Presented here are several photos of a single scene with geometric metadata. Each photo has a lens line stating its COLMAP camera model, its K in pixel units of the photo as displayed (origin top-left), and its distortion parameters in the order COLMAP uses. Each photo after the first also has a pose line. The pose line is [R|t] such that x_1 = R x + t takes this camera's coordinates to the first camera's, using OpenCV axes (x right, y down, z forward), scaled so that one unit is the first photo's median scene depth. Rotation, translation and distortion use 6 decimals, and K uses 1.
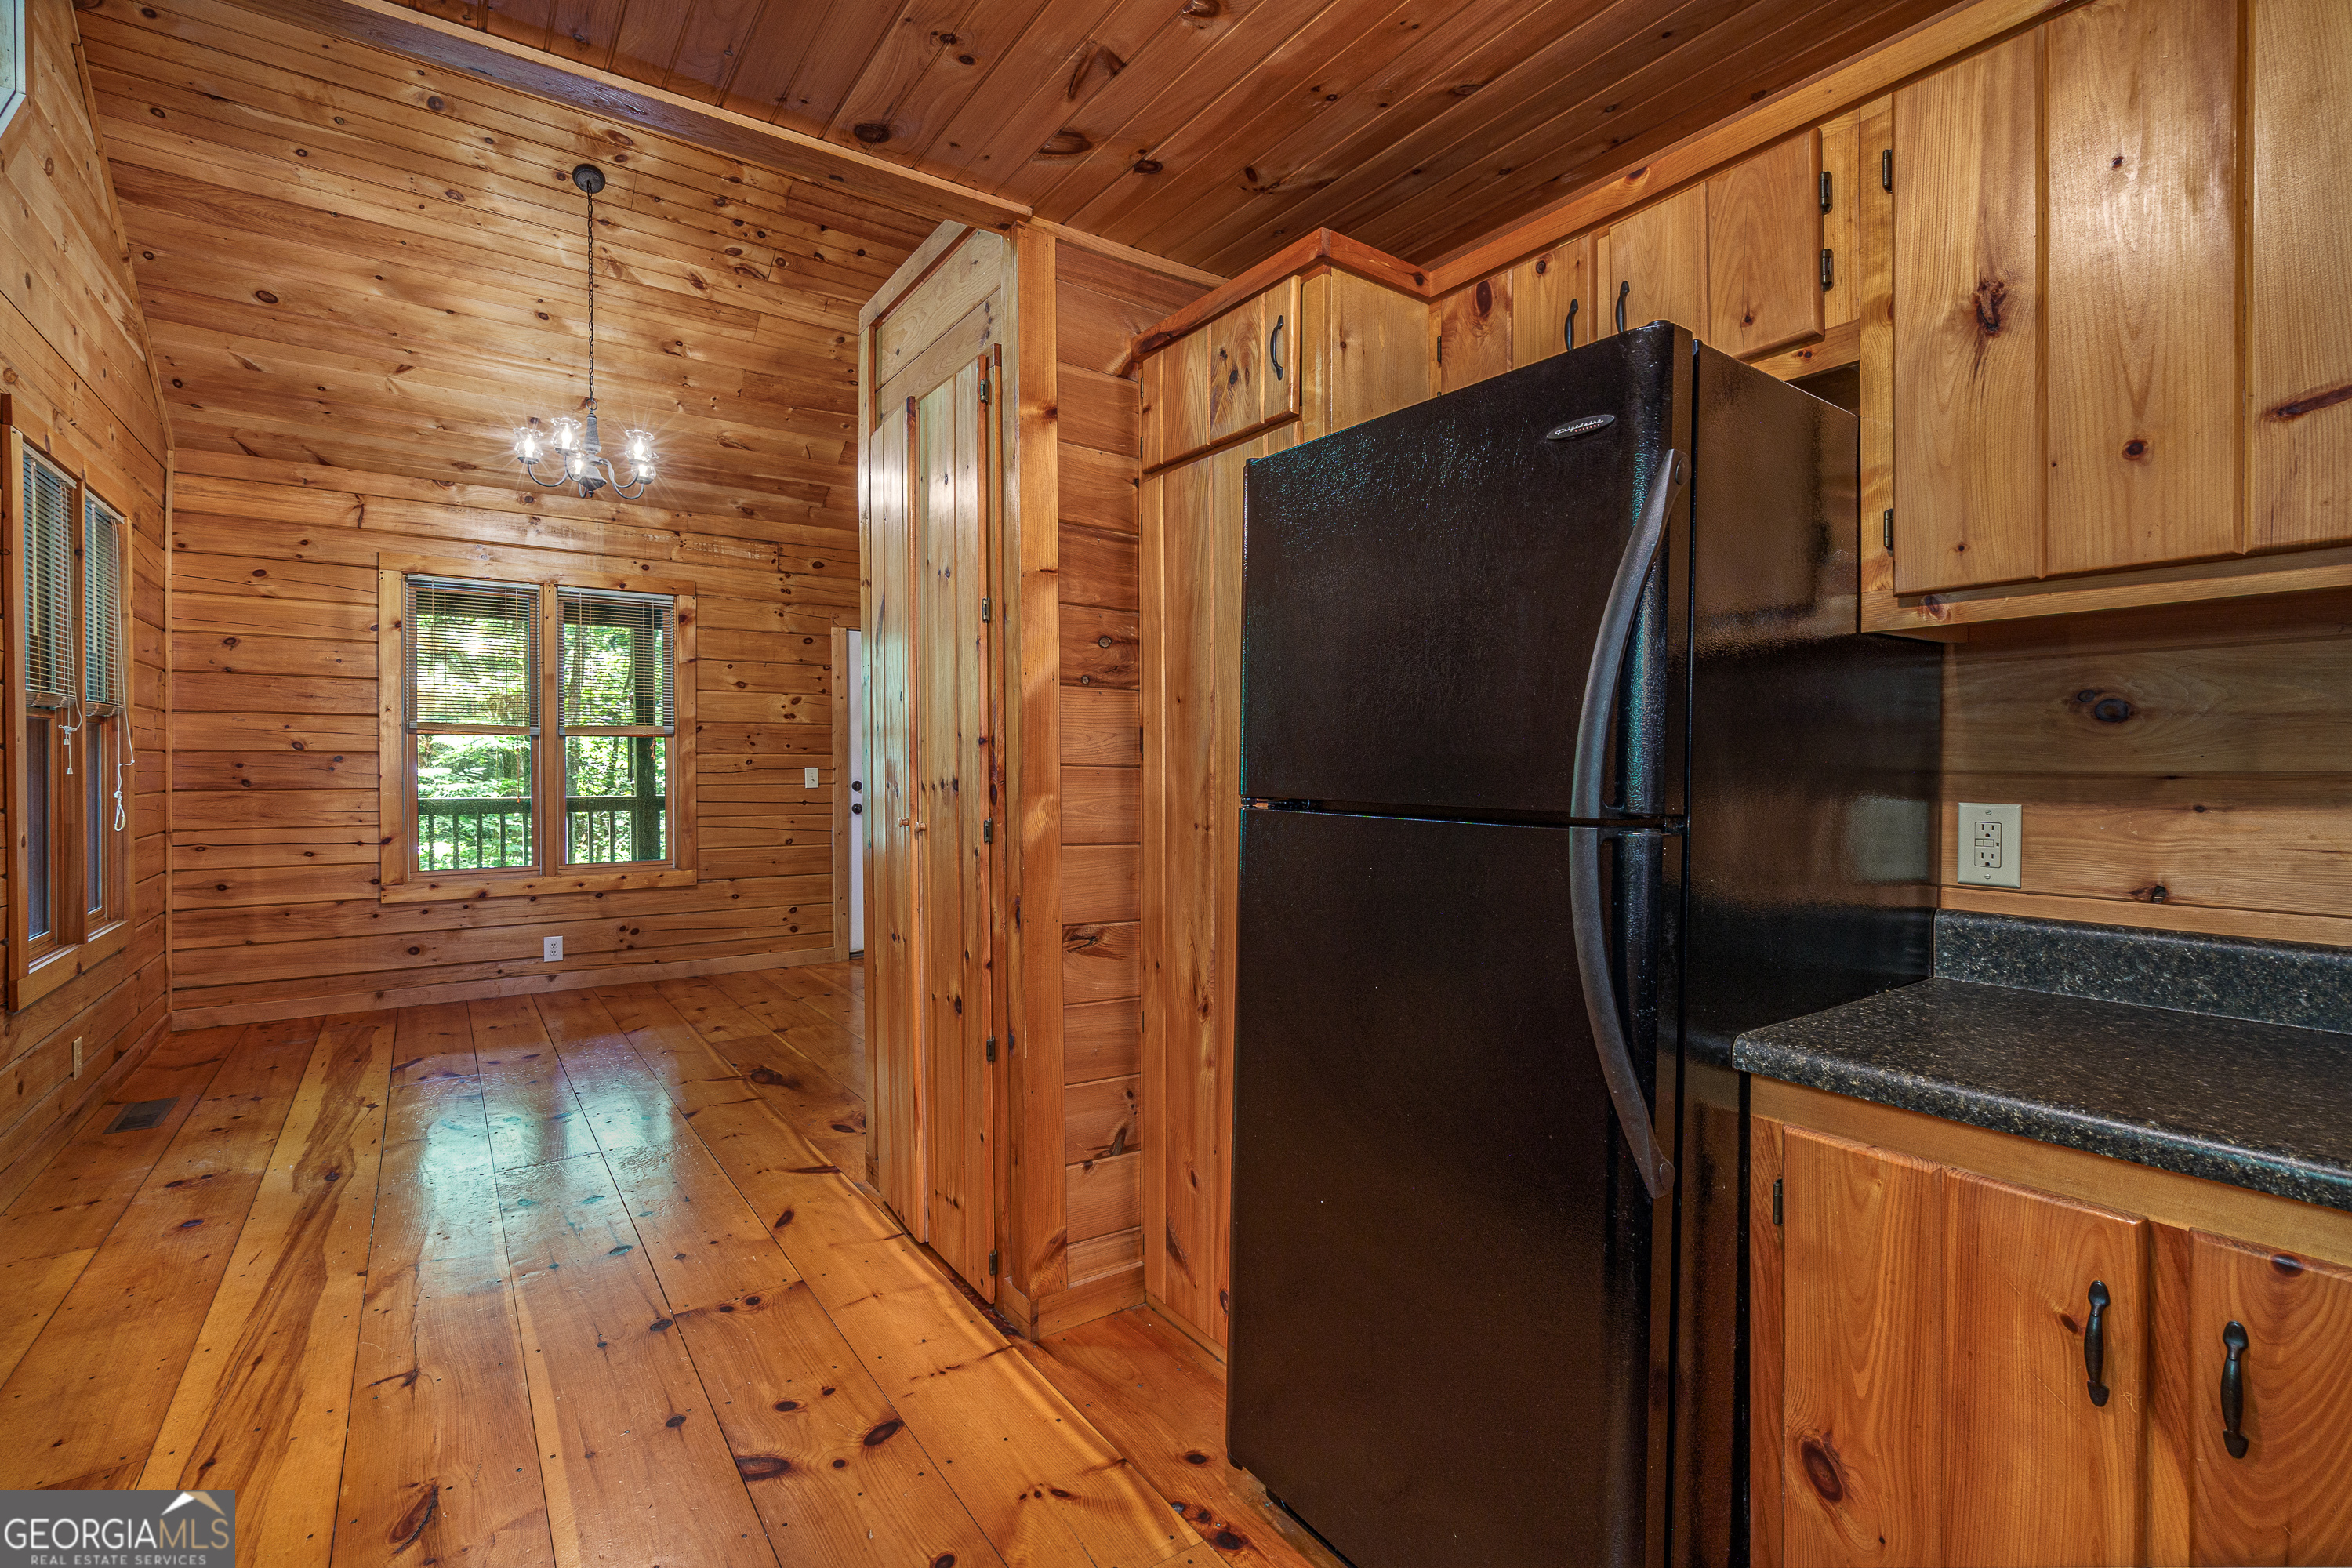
lens RADIAL K [[1091.2, 0, 1167.1], [0, 1091.2, 780.5], [0, 0, 1]] dist [0.005857, -0.000606]
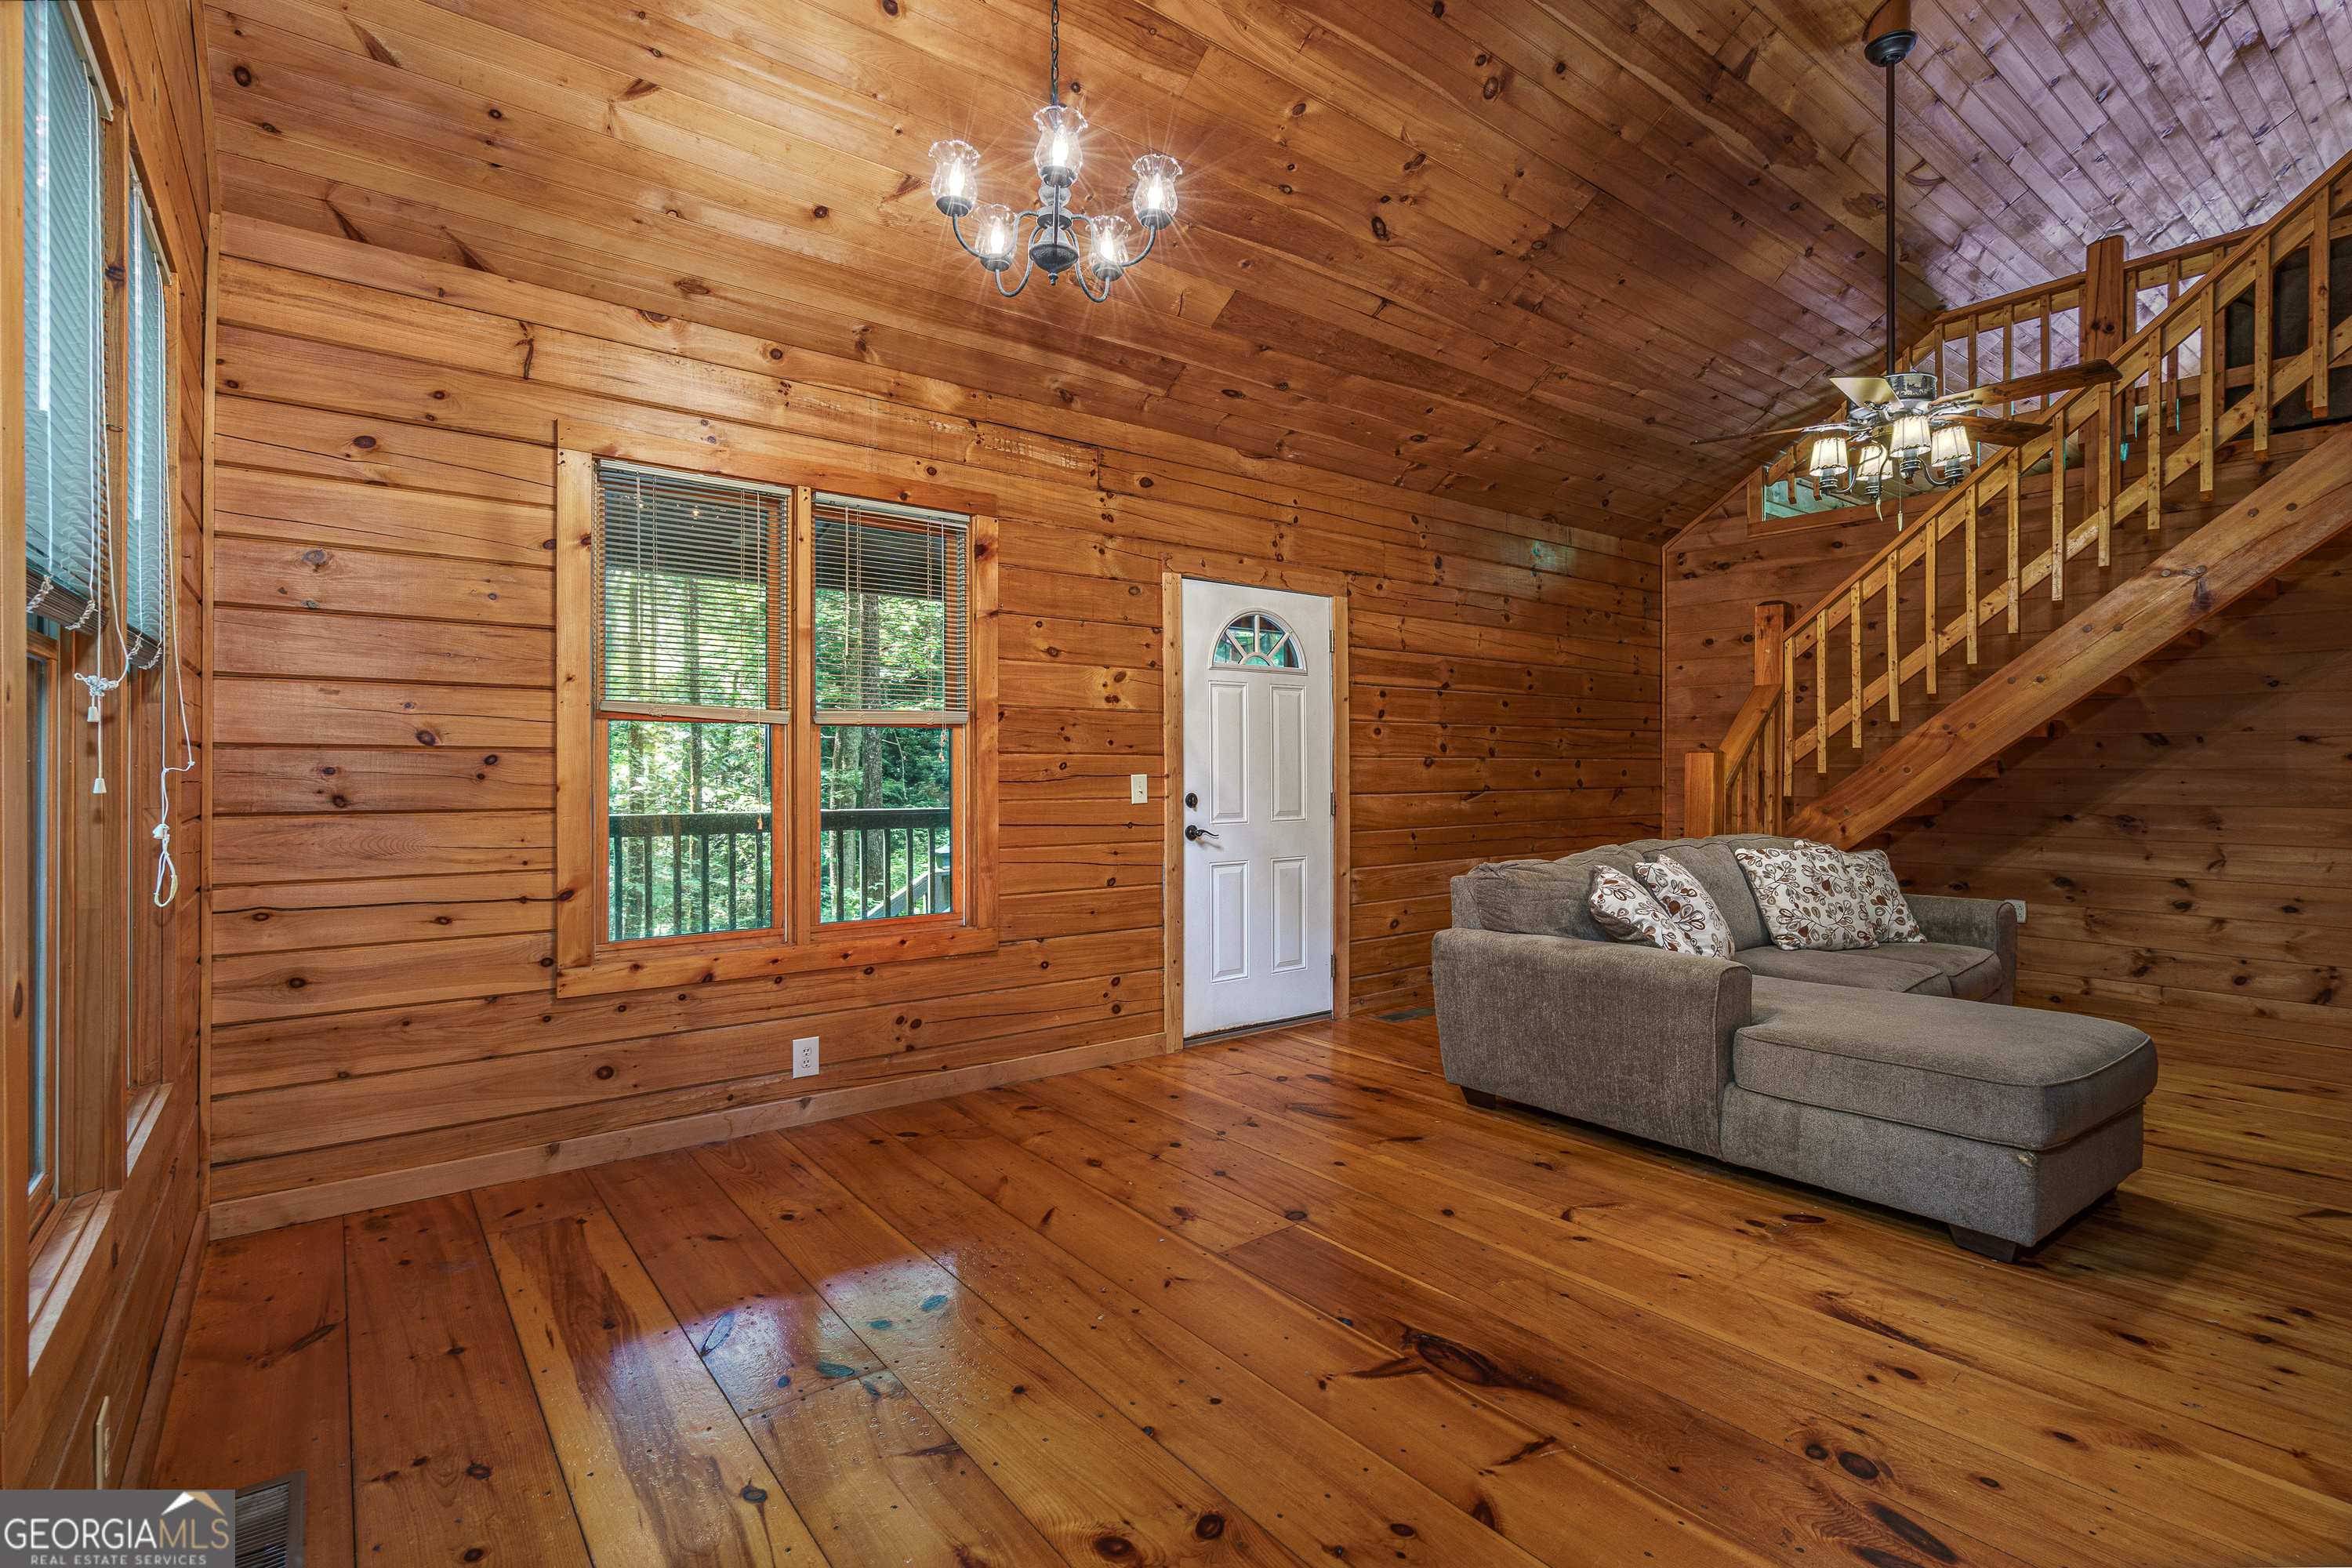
lens RADIAL K [[1091.2, 0, 1185.3], [0, 1091.2, 777.8], [0, 0, 1]] dist [0.005857, -0.000606]
pose [[0.997305, 0.001372, 0.073352, -0.402688], [-0.000994, 0.999986, -0.005195, -0.006868], [-0.073359, 0.005108, 0.997293, 0.357975]]
